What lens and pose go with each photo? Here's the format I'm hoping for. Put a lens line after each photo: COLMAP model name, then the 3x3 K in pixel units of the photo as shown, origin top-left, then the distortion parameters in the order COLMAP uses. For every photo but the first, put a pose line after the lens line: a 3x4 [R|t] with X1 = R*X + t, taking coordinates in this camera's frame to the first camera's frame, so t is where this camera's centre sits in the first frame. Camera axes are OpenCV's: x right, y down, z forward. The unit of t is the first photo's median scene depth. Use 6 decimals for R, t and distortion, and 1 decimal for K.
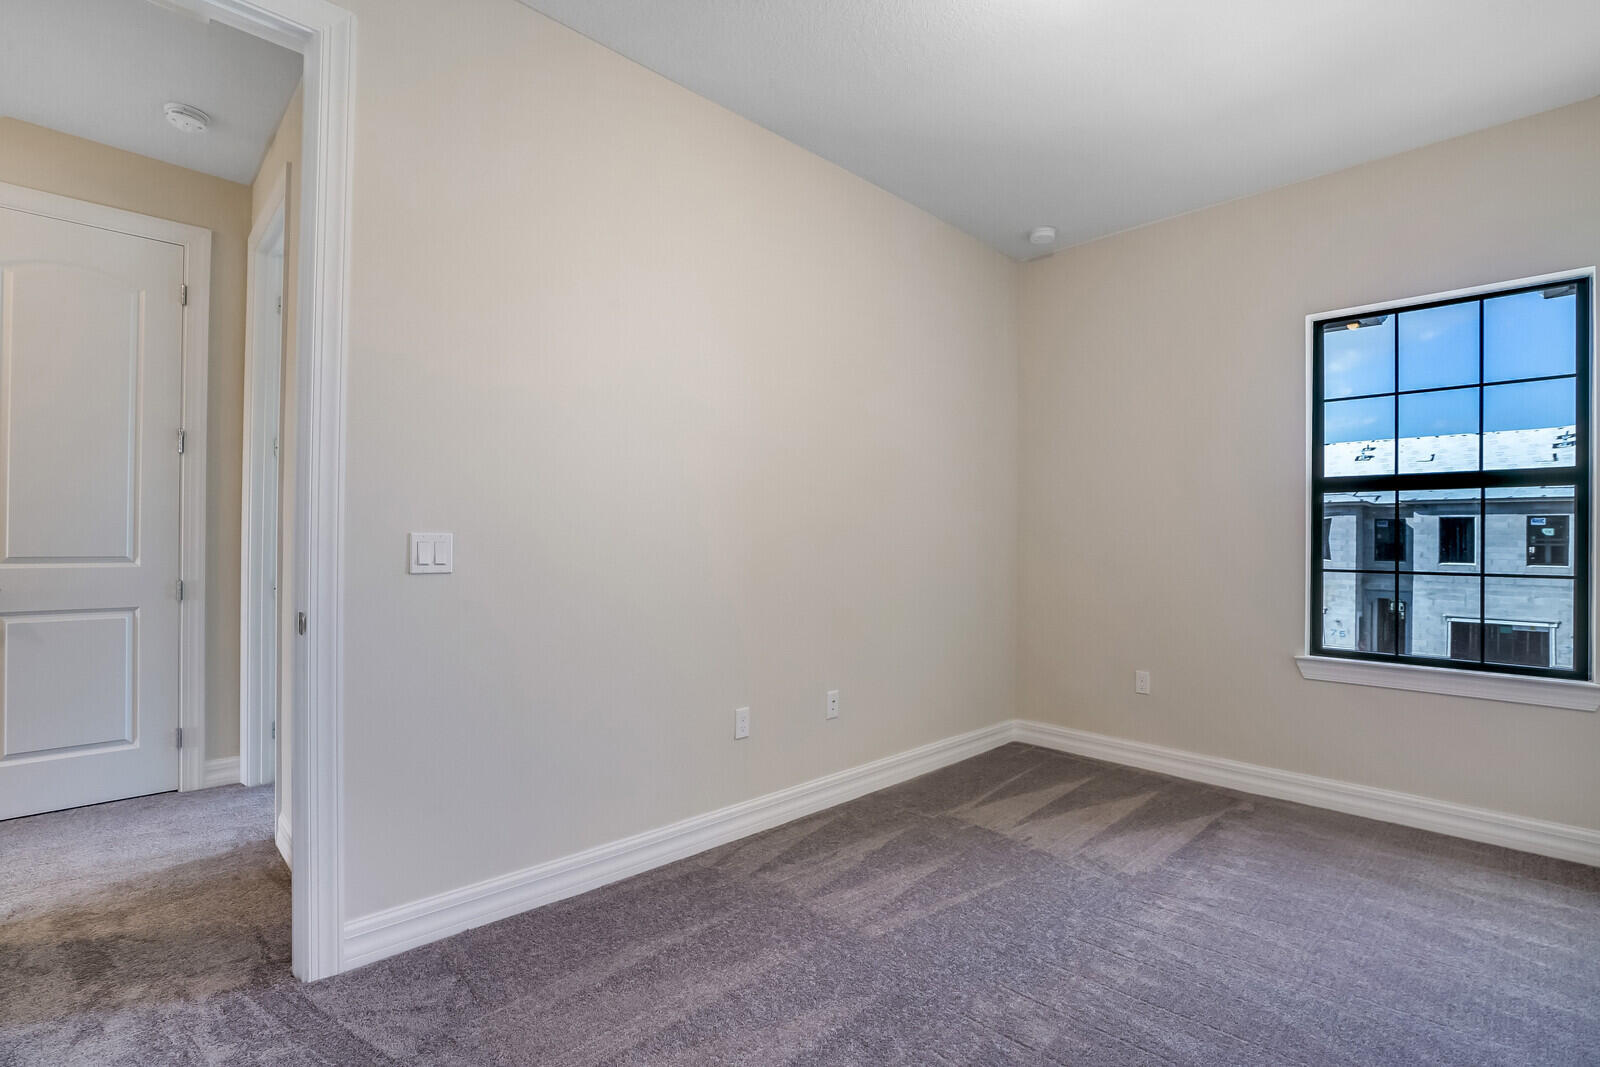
lens RADIAL K [[746.2, 0, 791.2], [0, 746.2, 538.6], [0, 0, 1]] dist [-0.053690, 0.020591]
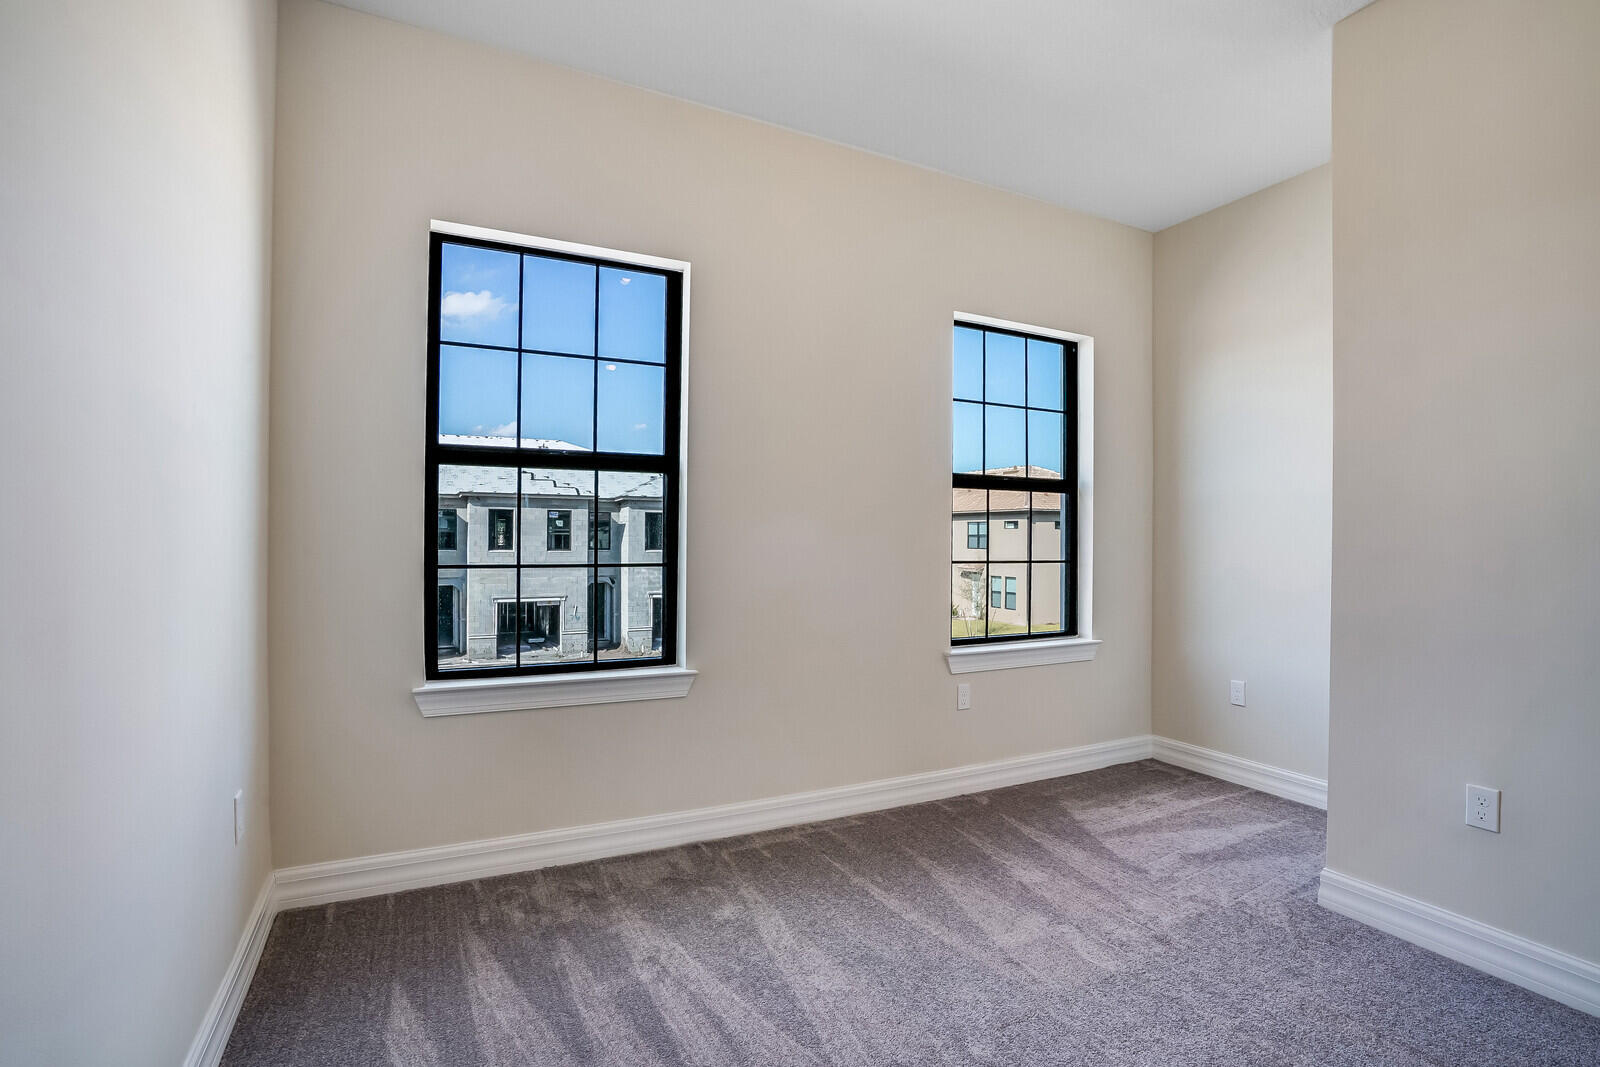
lens RADIAL K [[746.2, 0, 791.2], [0, 746.2, 538.6], [0, 0, 1]] dist [-0.053690, 0.020591]
pose [[0.411949, -0.006611, 0.911183, 0.063196], [-0.005658, 0.999936, 0.009813, 0.002138], [-0.911189, -0.009198, 0.411885, 0.121201]]
